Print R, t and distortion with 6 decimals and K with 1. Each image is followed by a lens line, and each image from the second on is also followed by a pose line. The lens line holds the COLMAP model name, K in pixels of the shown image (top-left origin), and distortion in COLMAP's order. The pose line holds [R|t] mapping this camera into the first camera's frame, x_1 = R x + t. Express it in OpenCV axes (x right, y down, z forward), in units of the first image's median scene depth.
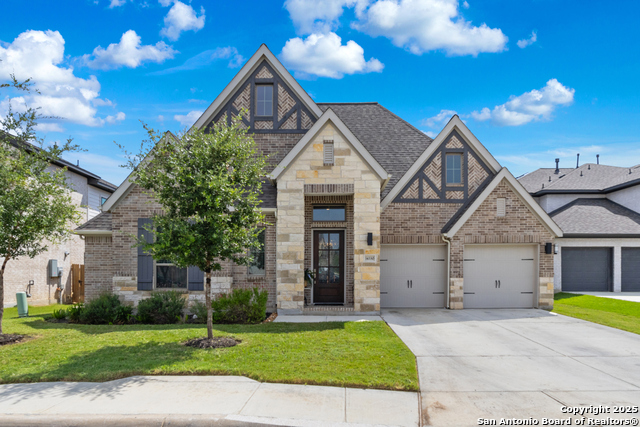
lens RADIAL K [[410.8, 0, 322.3], [0, 410.8, 270.8], [0, 0, 1]] dist [0.001215, 0.000061]
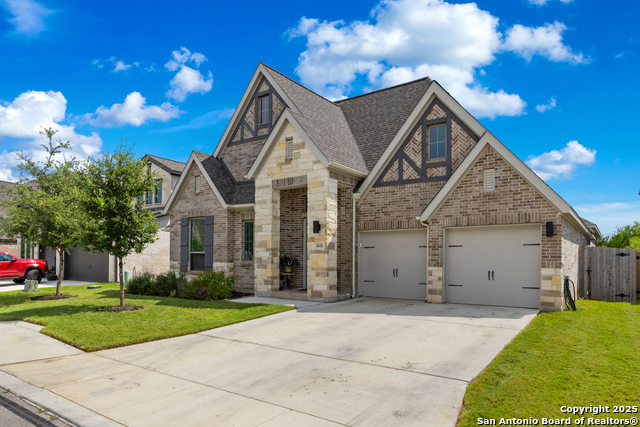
lens RADIAL K [[410.1, 0, 319.0], [0, 410.1, 250.3], [0, 0, 1]] dist [-0.002204, 0.000048]
pose [[0.816707, -0.005733, -0.577024, 0.649537], [-0.005243, 0.999836, -0.017355, -0.001417], [0.577029, 0.017199, 0.816543, 0.154539]]
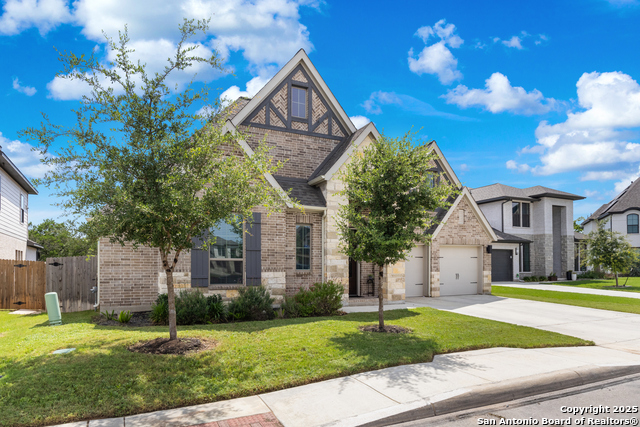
lens RADIAL K [[412.2, 0, 320.0], [0, 412.2, 264.3], [0, 0, 1]] dist [-0.002192, -0.000700]
pose [[0.891260, 0.001577, 0.453490, -0.569386], [0.001631, 0.999976, -0.006683, 0.002881], [-0.453490, 0.006696, 0.891236, 0.048166]]
